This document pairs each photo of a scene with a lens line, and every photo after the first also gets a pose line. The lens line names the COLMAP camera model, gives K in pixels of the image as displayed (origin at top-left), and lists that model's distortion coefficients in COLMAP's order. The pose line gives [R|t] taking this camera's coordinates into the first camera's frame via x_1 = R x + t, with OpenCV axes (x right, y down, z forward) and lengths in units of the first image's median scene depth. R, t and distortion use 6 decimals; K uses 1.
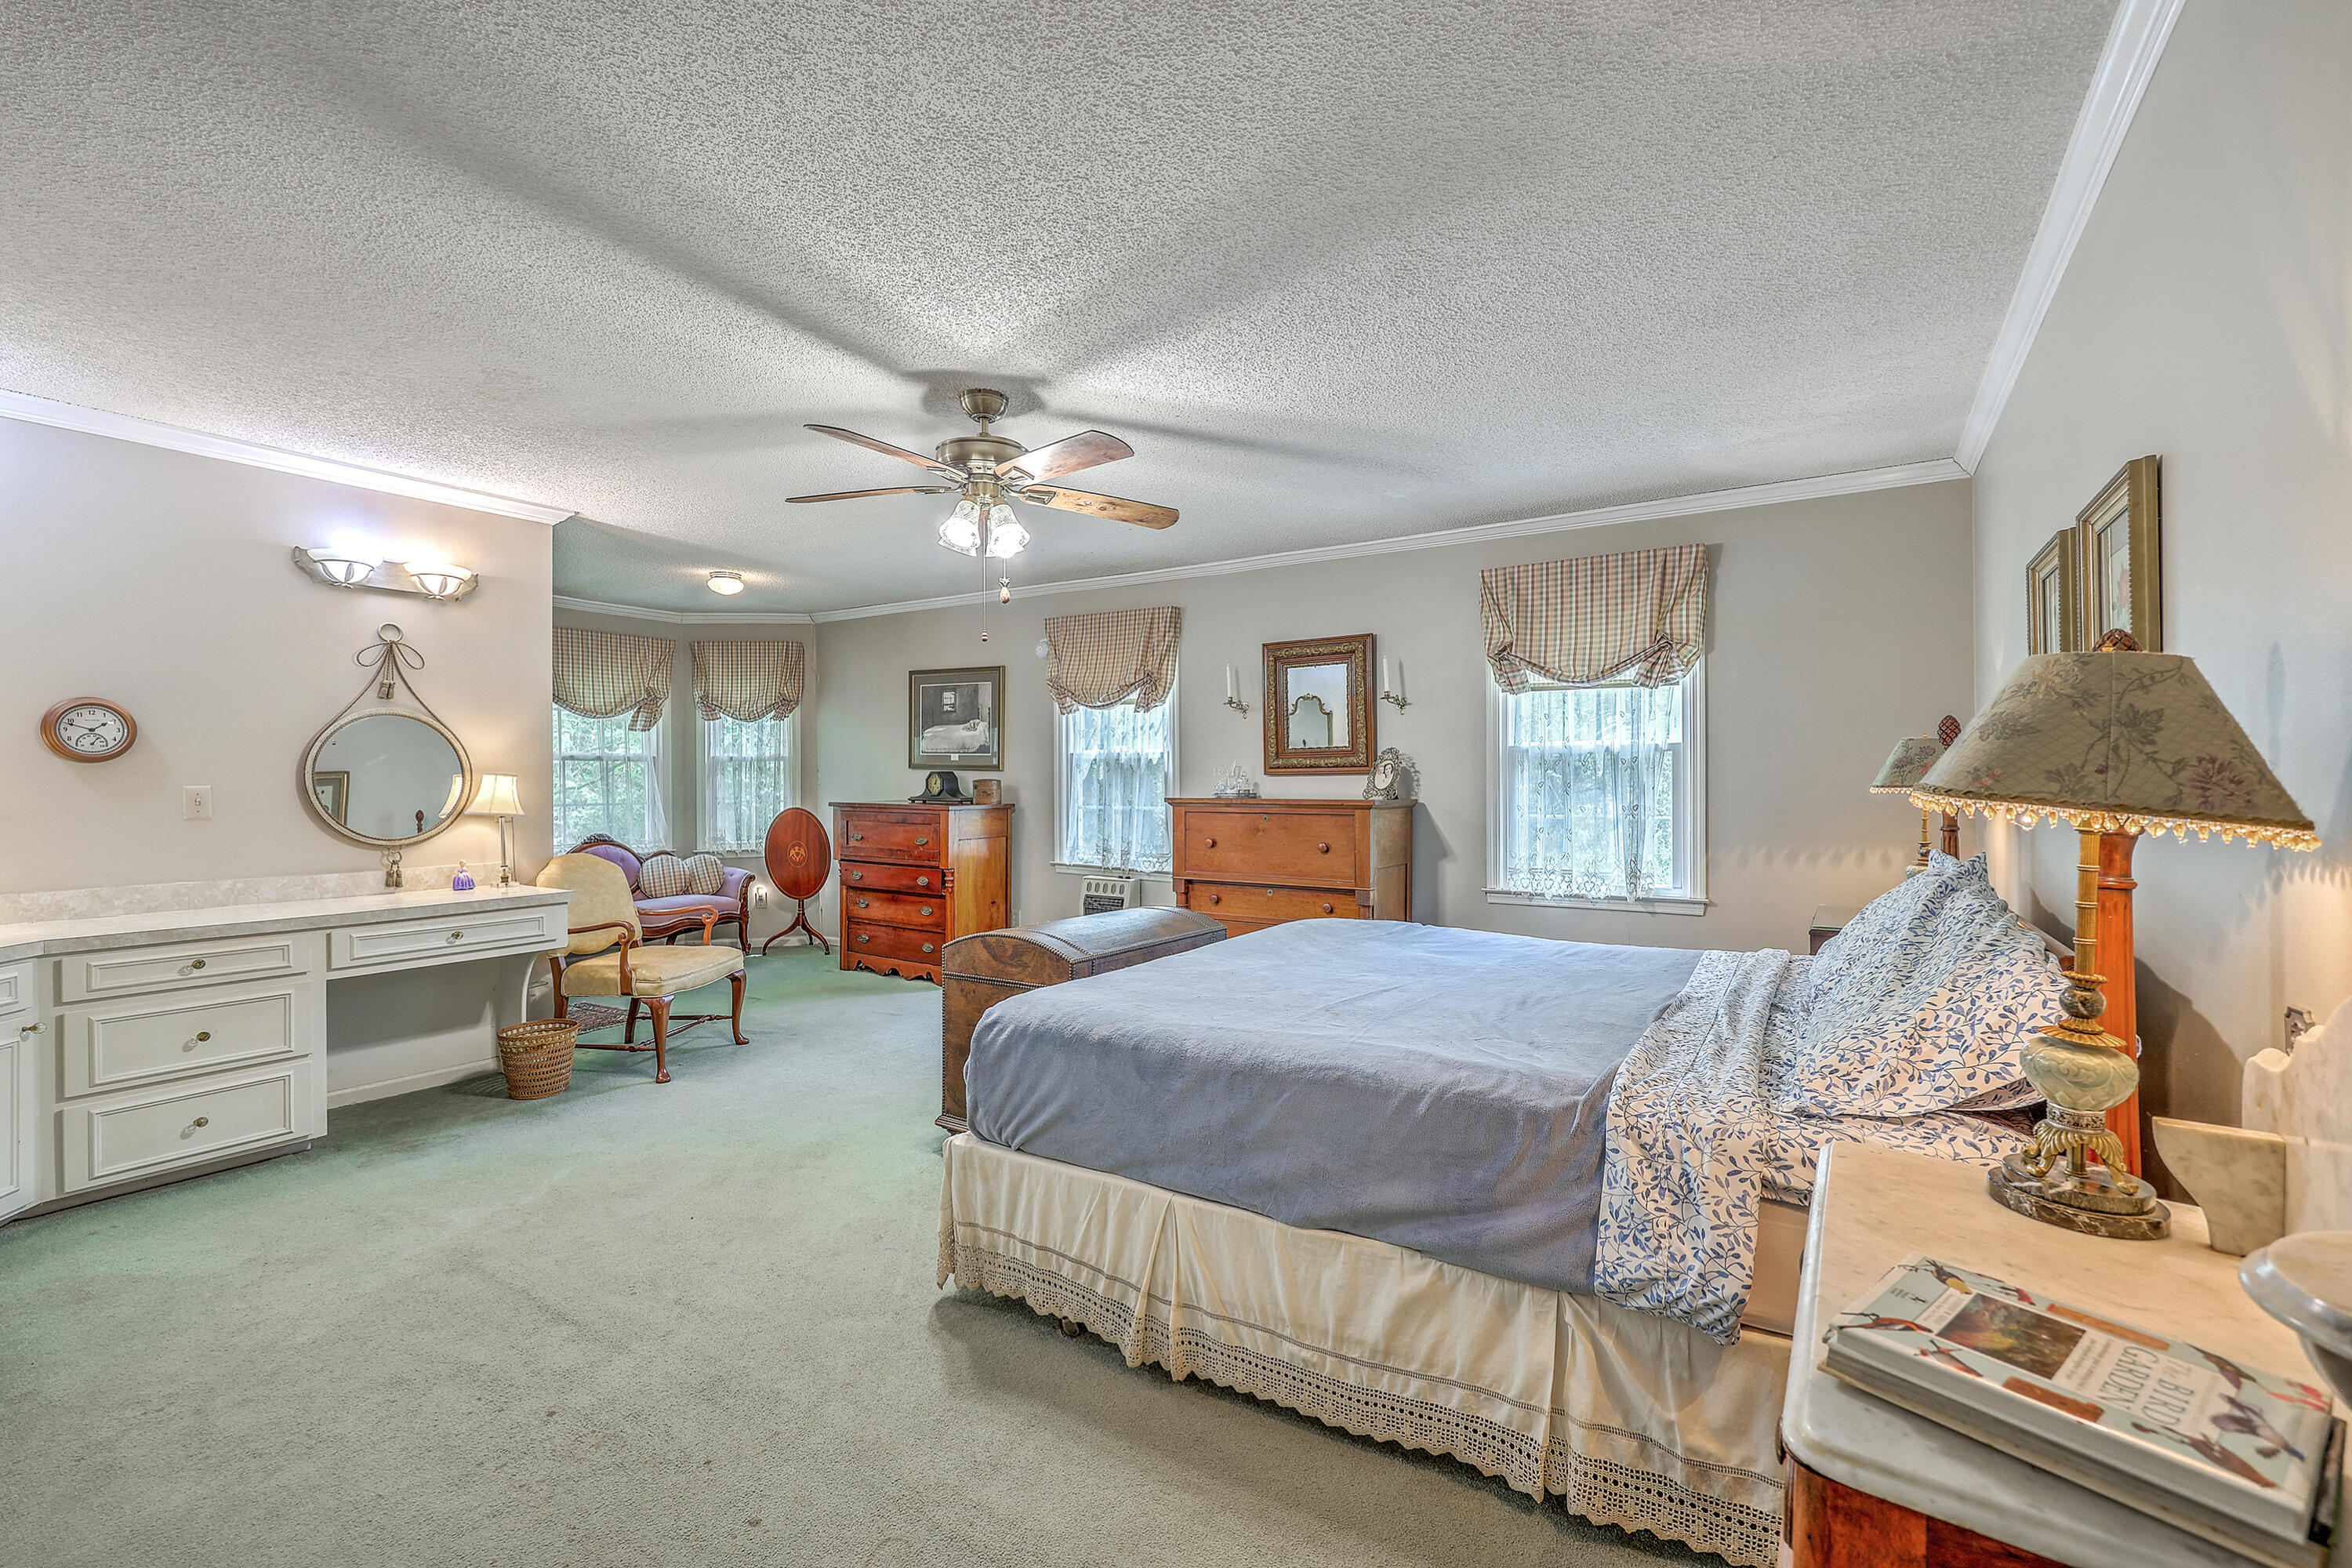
lens RADIAL K [[959.9, 0, 1159.8], [0, 959.9, 773.1], [0, 0, 1]] dist [-0.000870, -0.000356]
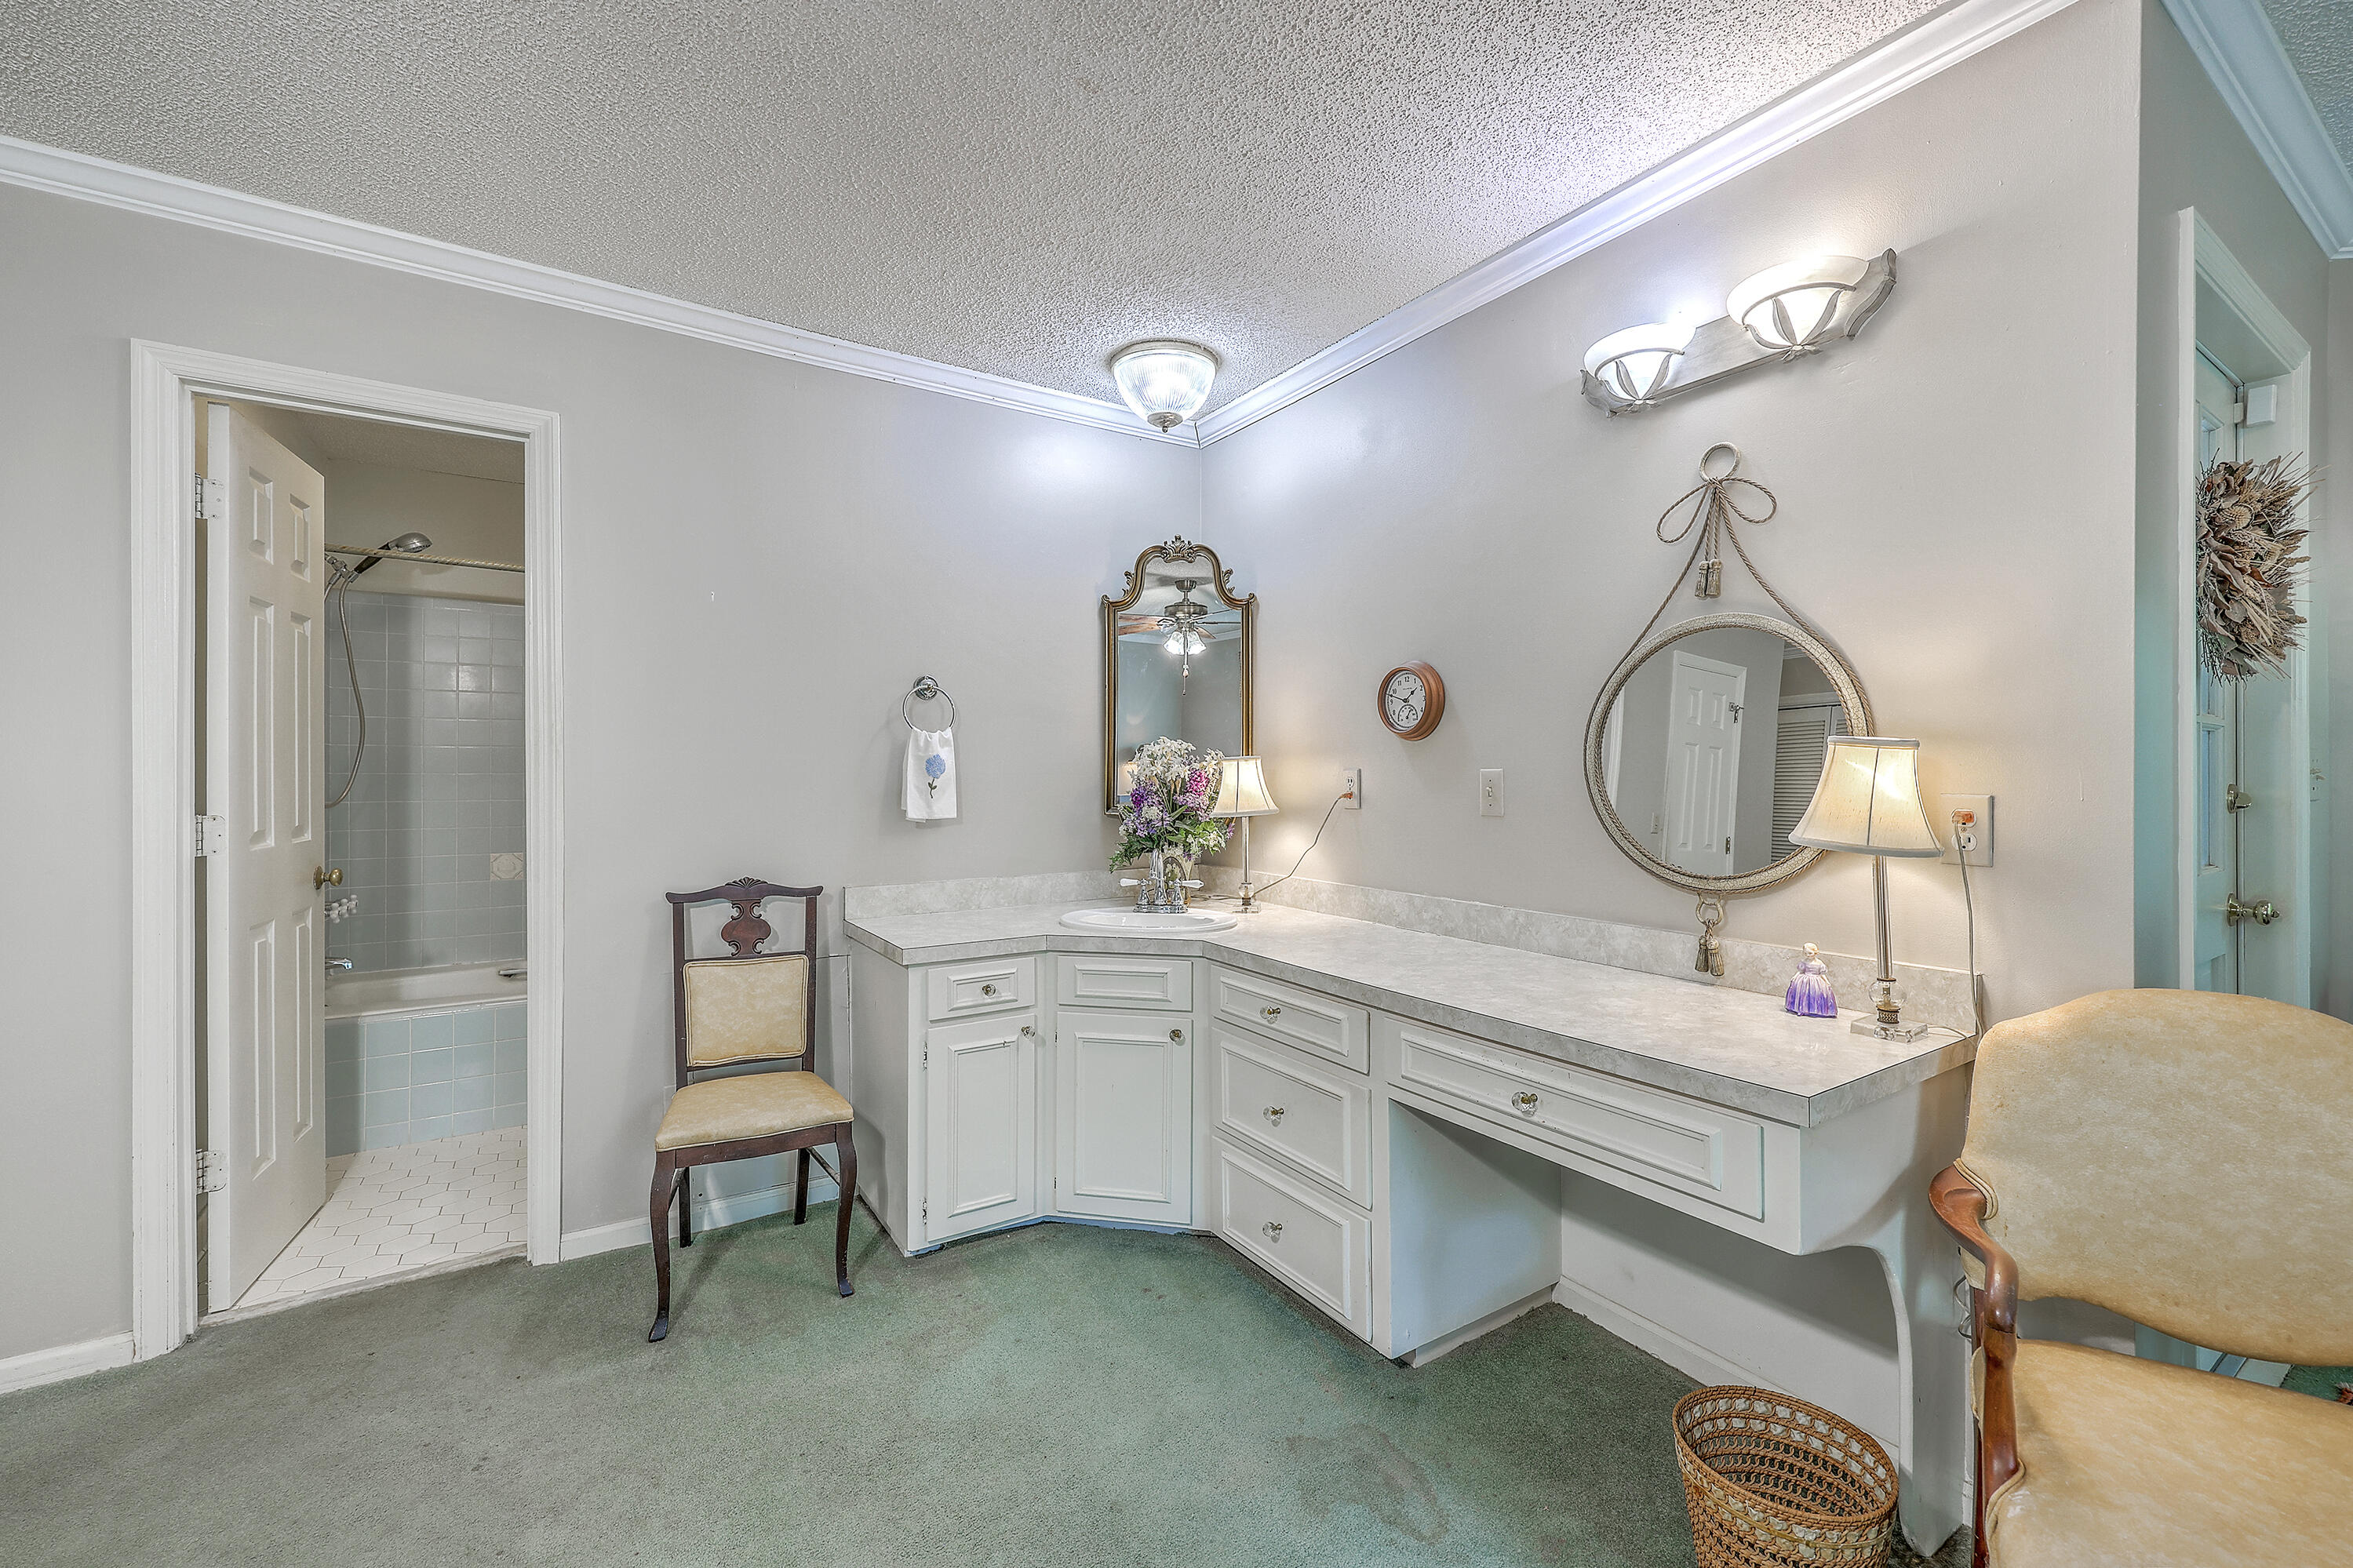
lens RADIAL K [[960.2, 0, 1176.9], [0, 960.2, 765.5], [0, 0, 1]] dist [-0.000870, -0.000356]
pose [[-0.413303, 0.000536, -0.910593, -0.131578], [0.010479, 0.999936, -0.004167, 0.005663], [0.910533, -0.011265, -0.413283, 0.539549]]
